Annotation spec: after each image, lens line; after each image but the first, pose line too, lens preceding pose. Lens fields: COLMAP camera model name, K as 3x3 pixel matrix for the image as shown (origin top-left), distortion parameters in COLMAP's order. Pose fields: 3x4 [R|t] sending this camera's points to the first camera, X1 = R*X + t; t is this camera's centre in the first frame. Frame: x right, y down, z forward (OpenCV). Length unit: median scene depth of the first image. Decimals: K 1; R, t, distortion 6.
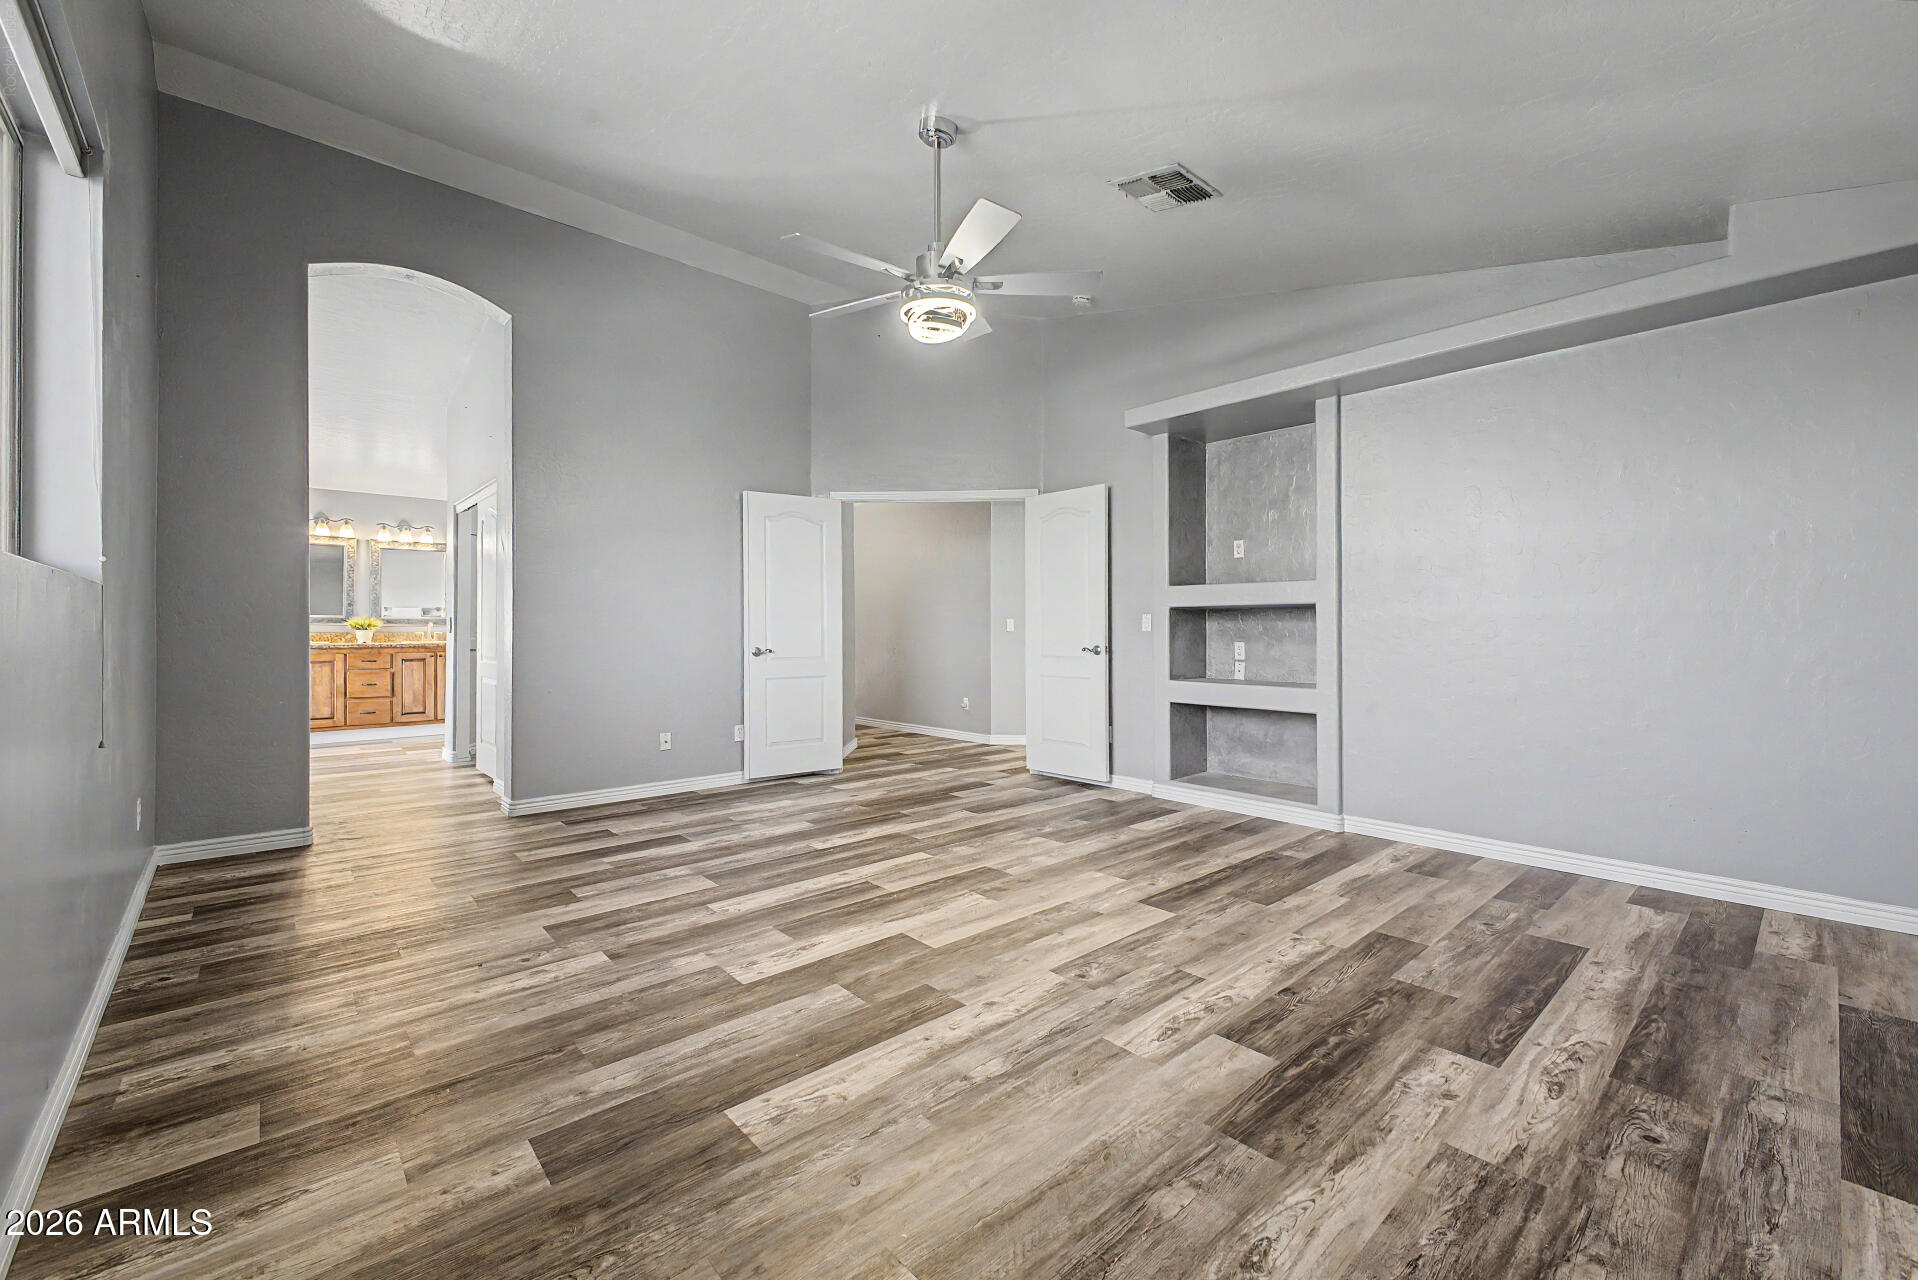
lens RADIAL K [[788.0, 0, 959.0], [0, 788.0, 640.0], [0, 0, 1]] dist [0.002845, -0.000069]
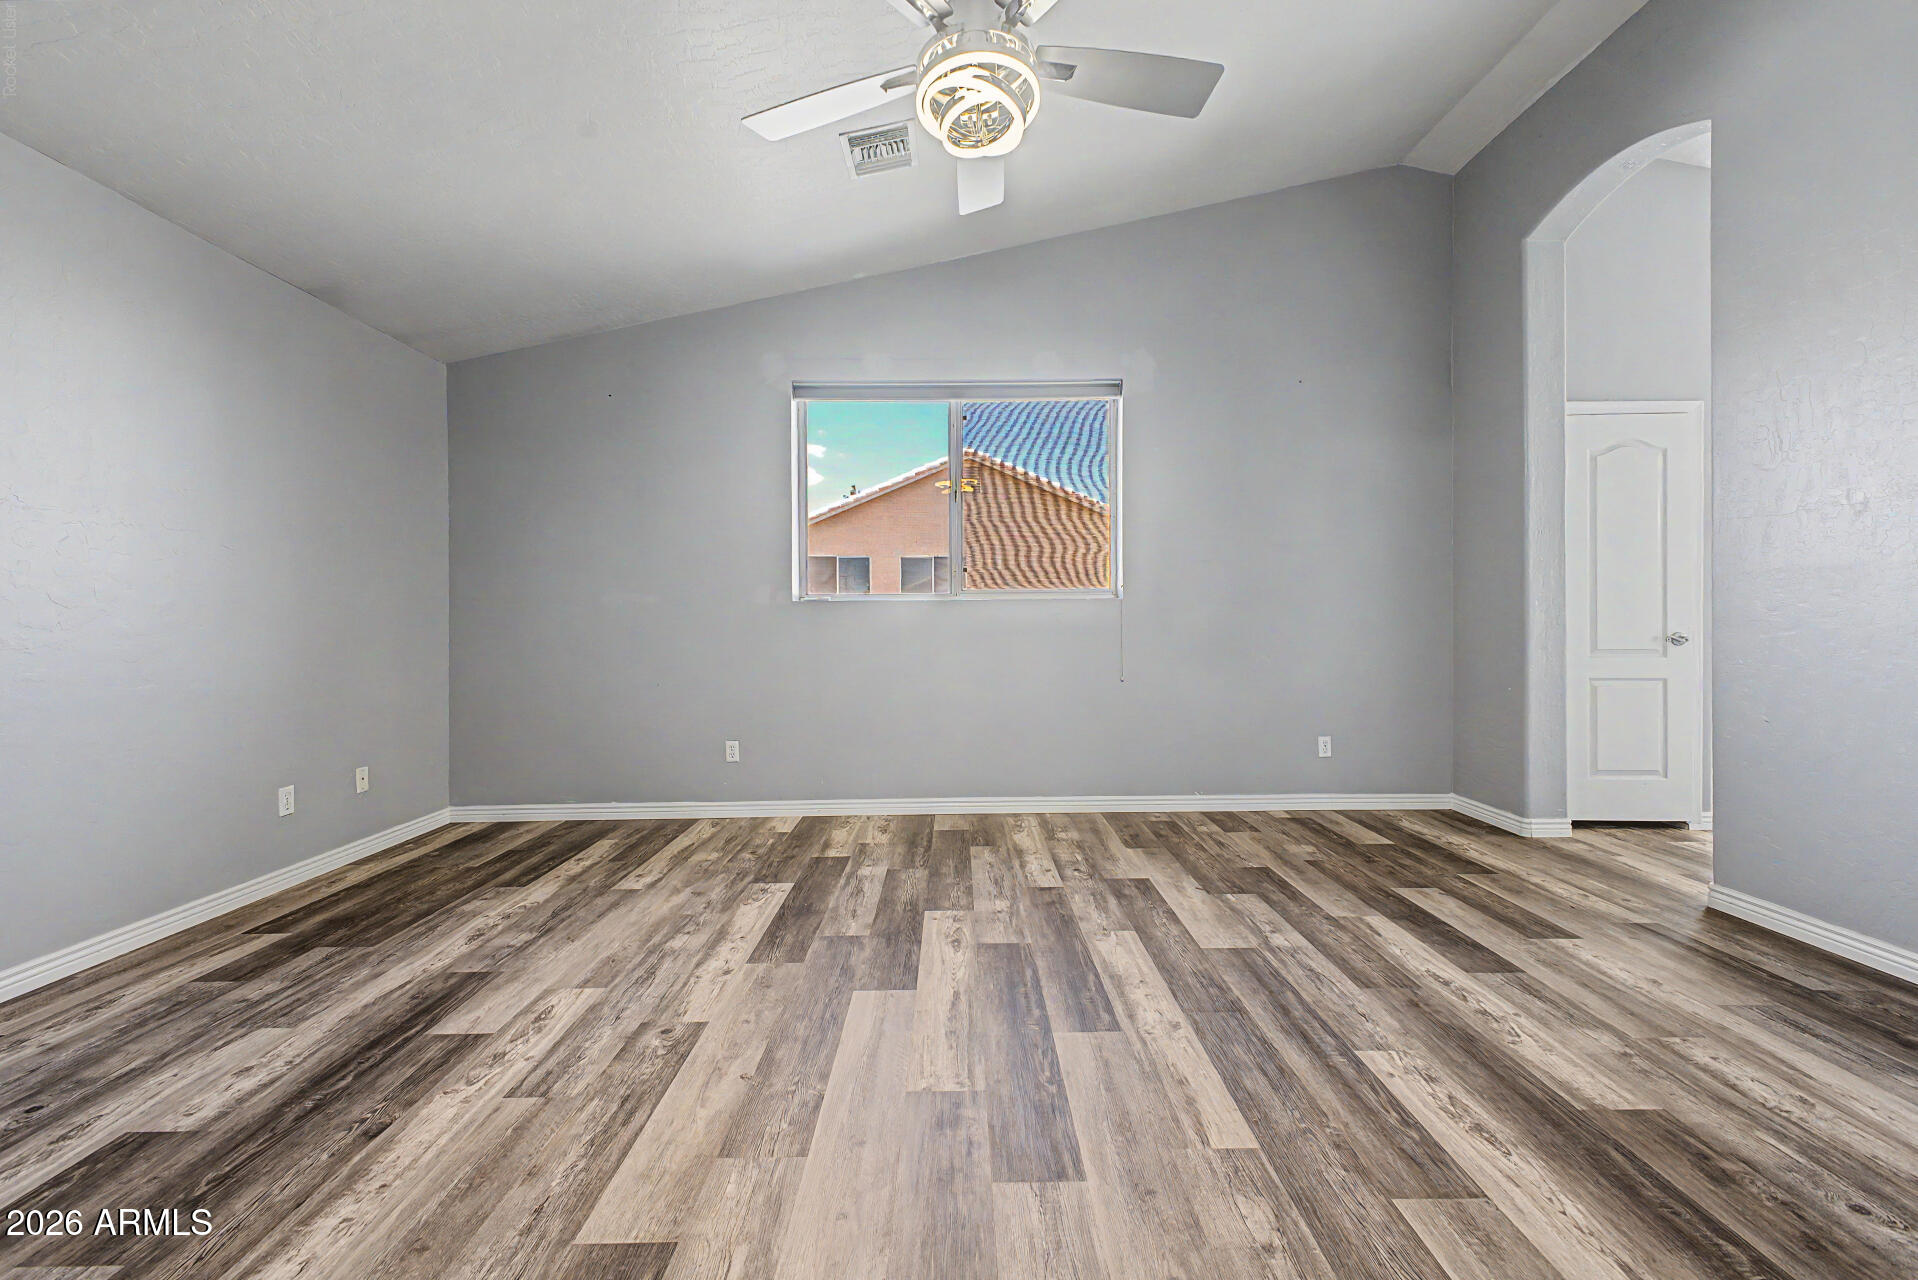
lens RADIAL K [[766.3, 0, 963.9], [0, 766.3, 632.9], [0, 0, 1]] dist [0.008852, -0.000775]
pose [[-0.664133, 0.017785, -0.747403, 0.622278], [0.000514, 0.999728, 0.023332, -0.024874], [0.747614, 0.015111, -0.663961, 2.001474]]
